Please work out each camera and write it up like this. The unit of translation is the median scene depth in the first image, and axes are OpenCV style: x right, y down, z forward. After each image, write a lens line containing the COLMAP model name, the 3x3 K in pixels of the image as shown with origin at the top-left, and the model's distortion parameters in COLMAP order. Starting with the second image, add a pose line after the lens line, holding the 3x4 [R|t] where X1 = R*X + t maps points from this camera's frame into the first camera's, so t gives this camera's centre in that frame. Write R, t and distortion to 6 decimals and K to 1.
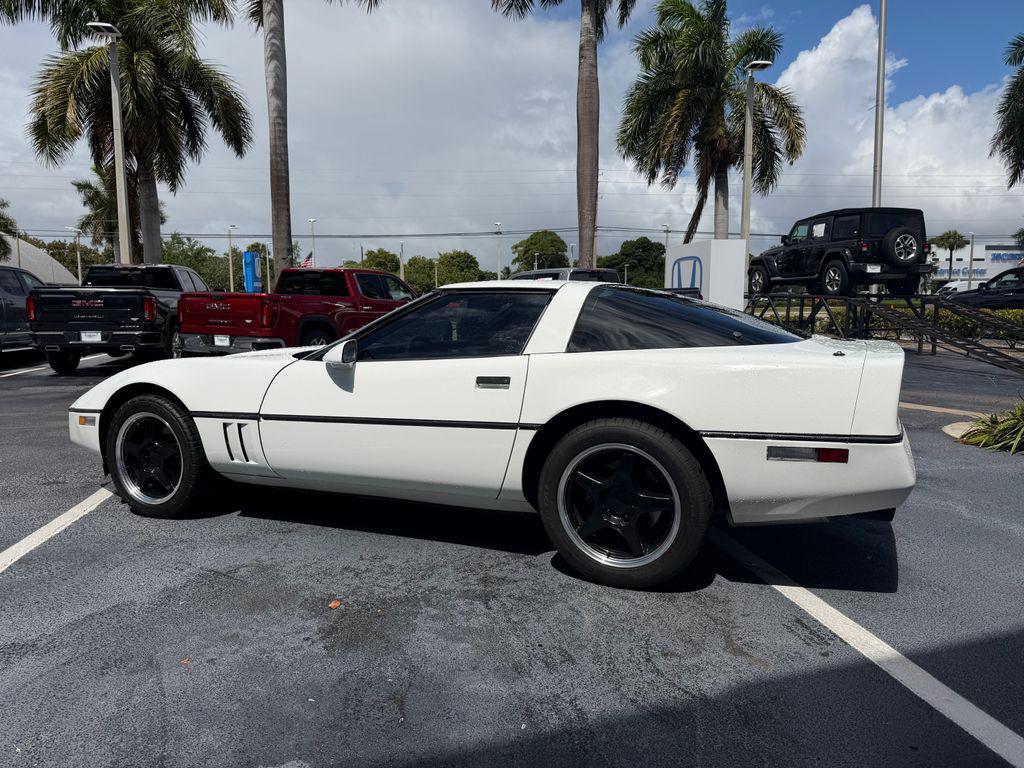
lens RADIAL K [[713.2, 0, 511.2], [0, 713.2, 390.6], [0, 0, 1]] dist [0.066031, -0.102217]
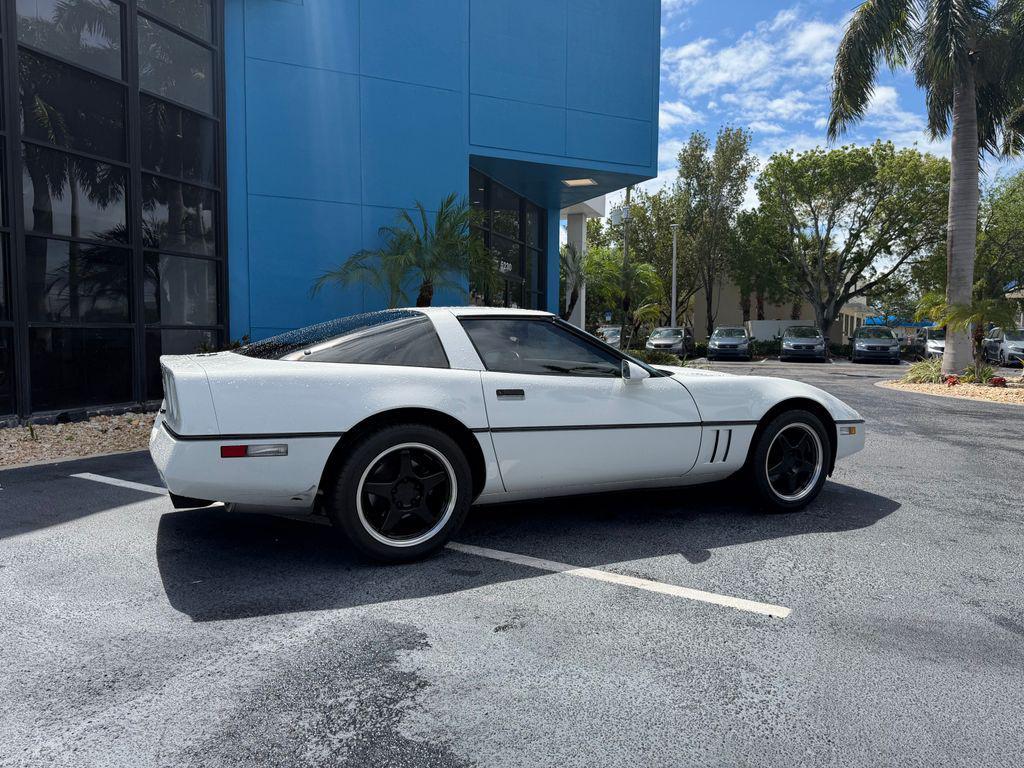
lens RADIAL K [[713.1, 0, 507.3], [0, 713.1, 389.1], [0, 0, 1]] dist [0.072487, -0.114130]
pose [[-0.638204, 0.056613, -0.767783, 1.058984], [-0.097005, 0.983431, 0.153147, -0.244368], [0.763732, 0.172218, -0.622138, 2.122782]]
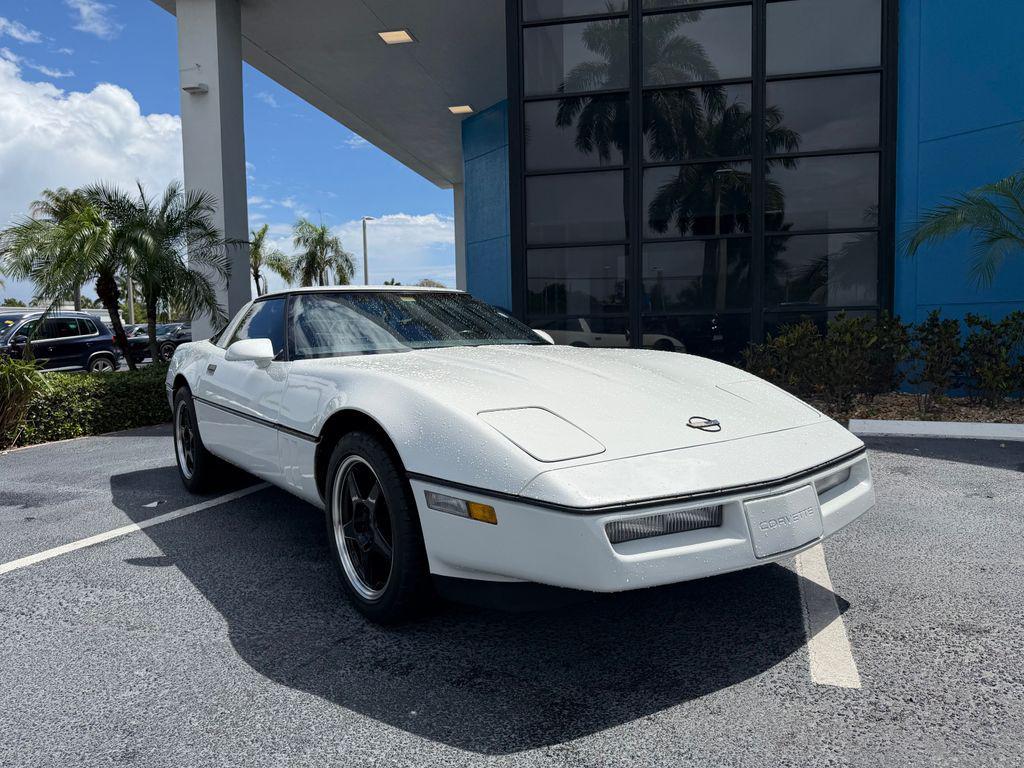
lens RADIAL K [[713.2, 0, 511.2], [0, 713.2, 390.6], [0, 0, 1]] dist [0.066031, -0.102217]
pose [[-0.863863, -0.018353, 0.503393, -0.898738], [0.082789, 0.980574, 0.177823, -0.207251], [-0.496878, 0.195290, -0.845562, 2.236439]]
